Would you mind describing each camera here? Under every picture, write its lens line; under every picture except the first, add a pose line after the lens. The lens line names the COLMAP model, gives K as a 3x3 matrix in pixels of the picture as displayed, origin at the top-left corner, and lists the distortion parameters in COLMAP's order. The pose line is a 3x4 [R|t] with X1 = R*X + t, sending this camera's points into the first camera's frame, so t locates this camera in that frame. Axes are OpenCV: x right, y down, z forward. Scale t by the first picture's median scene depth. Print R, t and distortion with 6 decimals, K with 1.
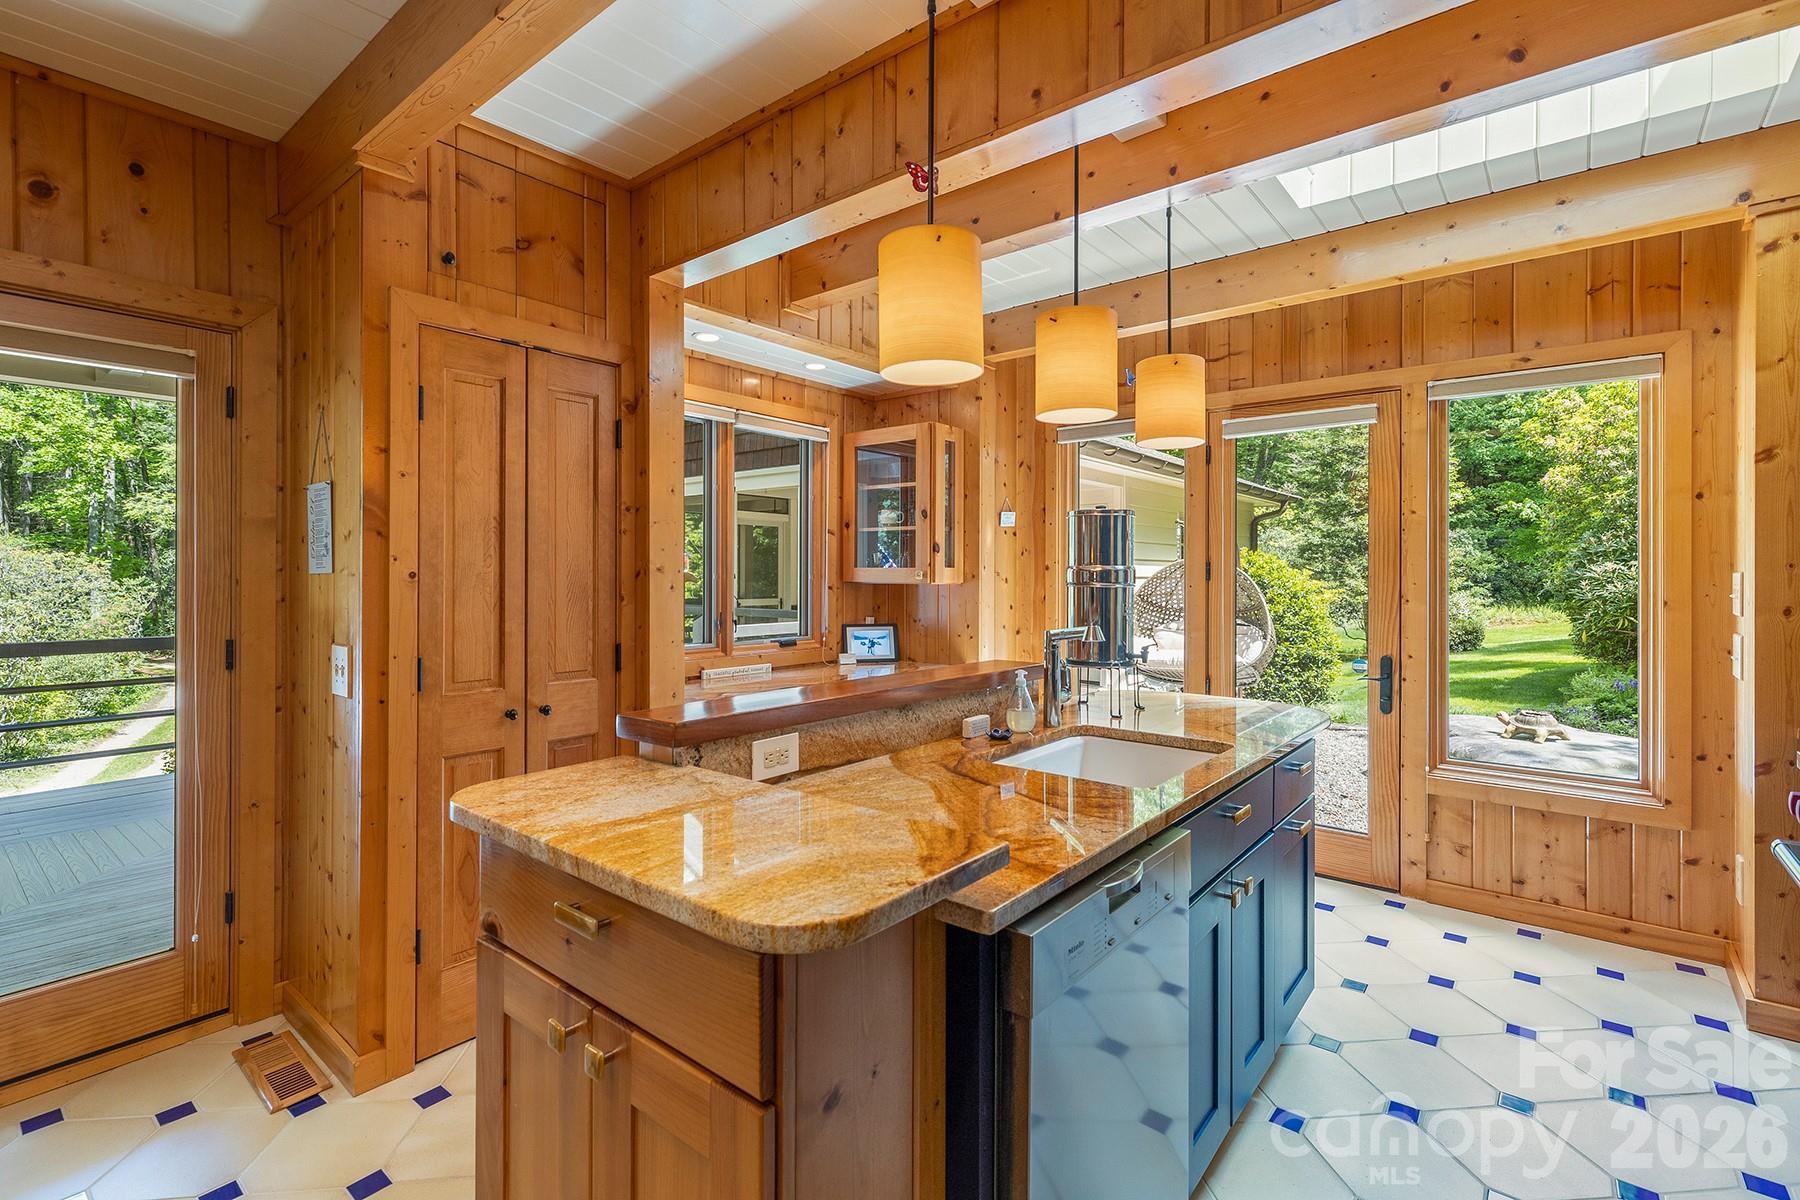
lens RADIAL K [[830.5, 0, 891.2], [0, 830.5, 582.1], [0, 0, 1]] dist [0.004432, 0.002576]
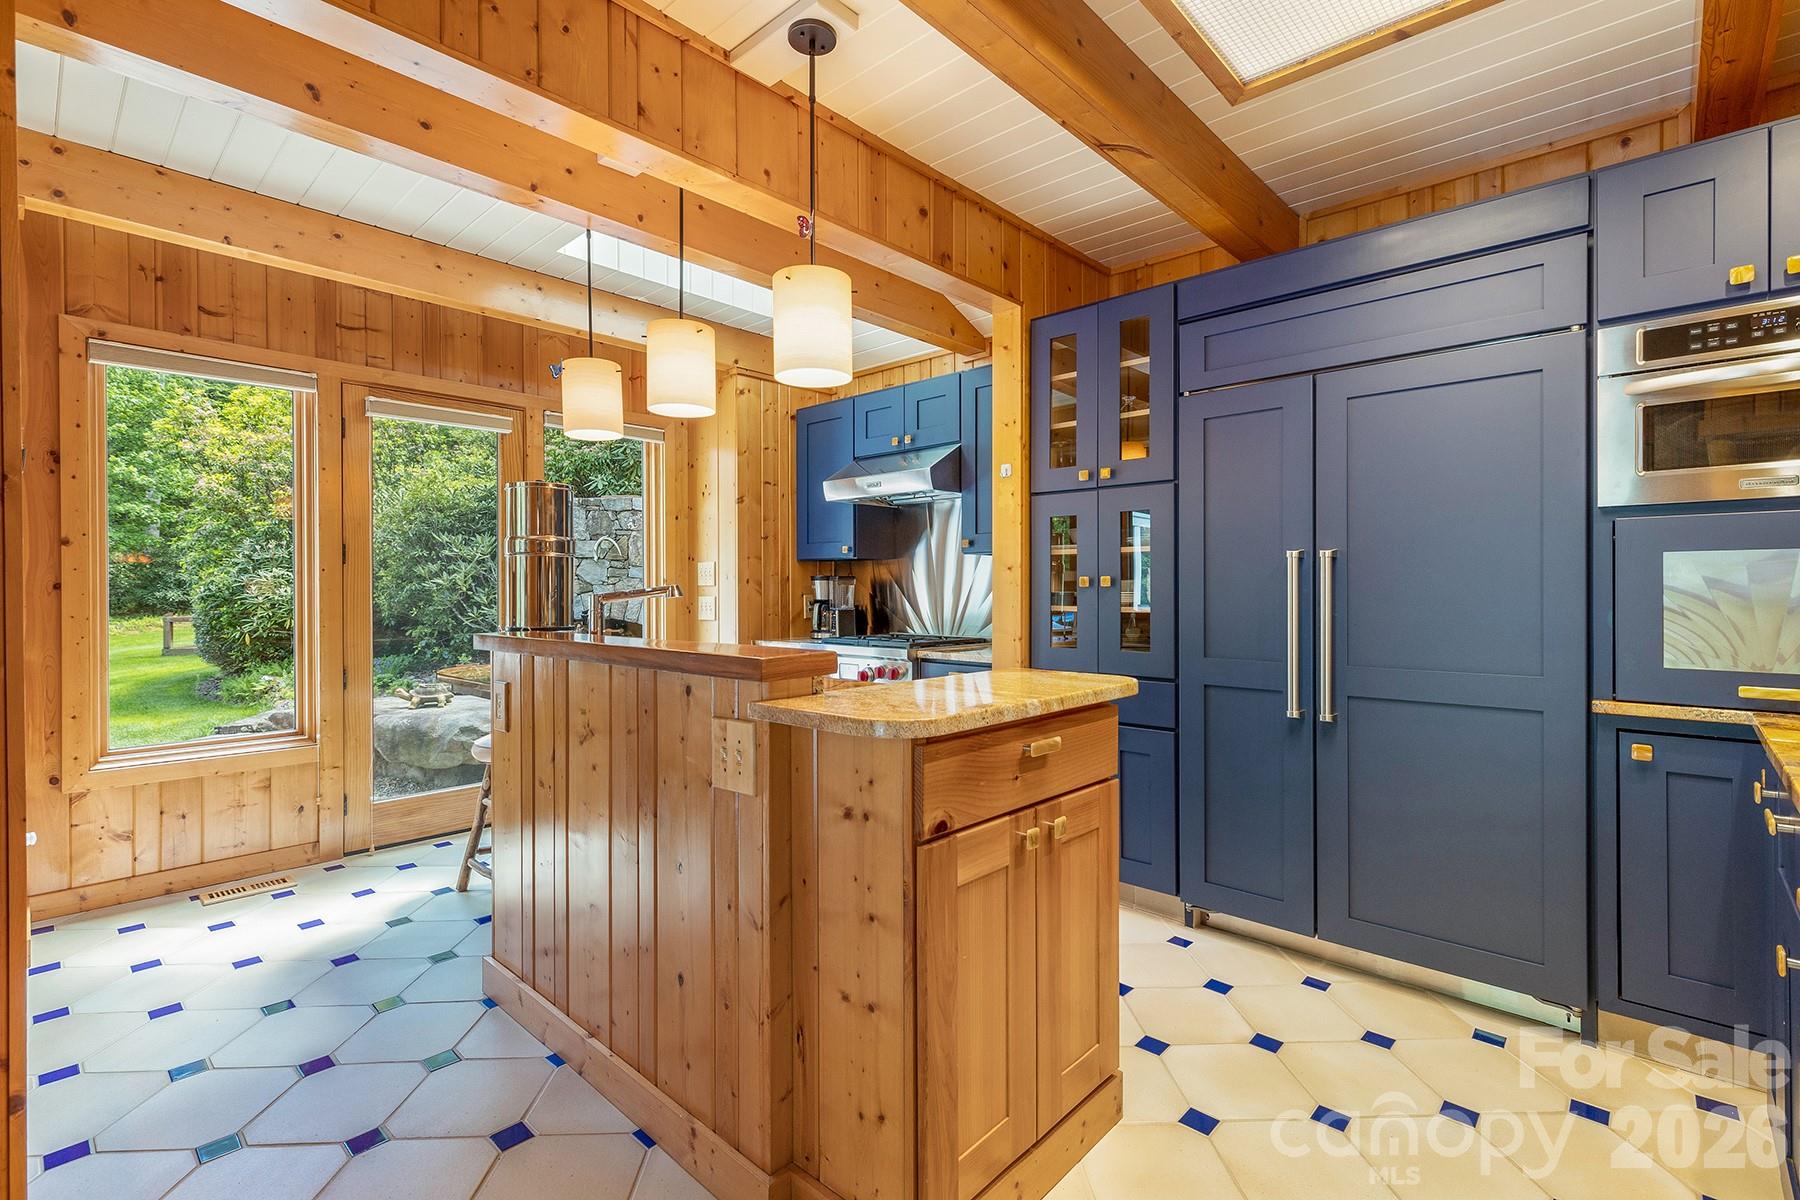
lens RADIAL K [[830.5, 0, 891.2], [0, 830.5, 593.5], [0, 0, 1]] dist [0.004432, 0.002576]
pose [[0.059572, -0.006105, 0.998205, -0.395844], [0.011872, 0.999915, 0.005407, 0.026680], [-0.998153, 0.011528, 0.059640, 0.260275]]
